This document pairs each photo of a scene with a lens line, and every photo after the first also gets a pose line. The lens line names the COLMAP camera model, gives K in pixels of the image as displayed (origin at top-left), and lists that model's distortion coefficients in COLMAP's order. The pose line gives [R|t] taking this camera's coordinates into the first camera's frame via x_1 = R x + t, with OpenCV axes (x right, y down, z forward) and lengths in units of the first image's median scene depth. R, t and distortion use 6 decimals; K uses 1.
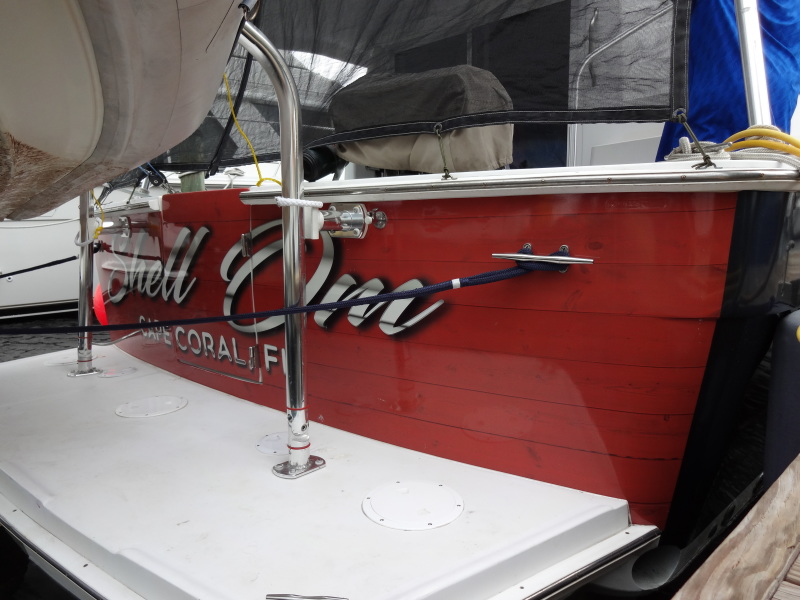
lens RADIAL K [[596.9, 0, 404.3], [0, 596.9, 294.2], [0, 0, 1]] dist [-0.001846, -0.010807]
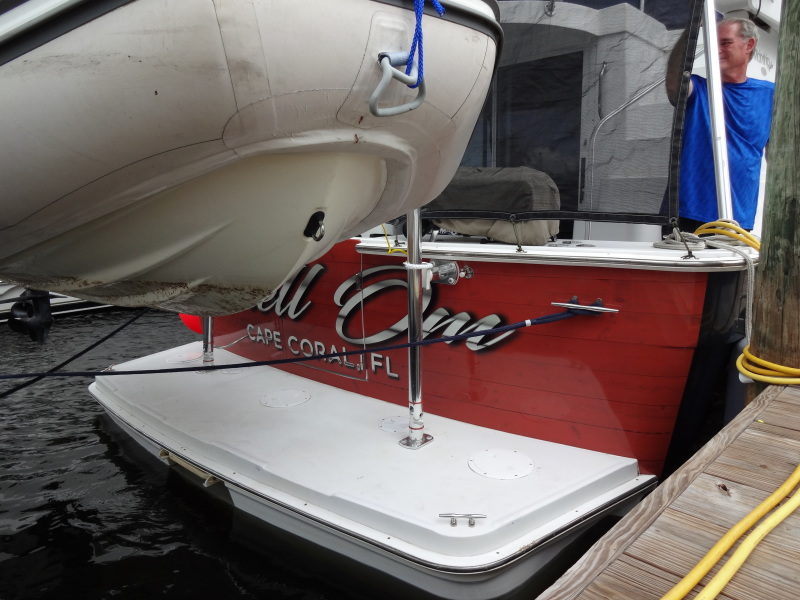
lens RADIAL K [[596.9, 0, 404.3], [0, 596.9, 294.2], [0, 0, 1]] dist [-0.001846, -0.010807]
pose [[0.999816, -0.012192, 0.014791, -0.225648], [0.011426, 0.998642, 0.050820, -0.153443], [-0.015390, -0.050641, 0.998598, -0.470108]]
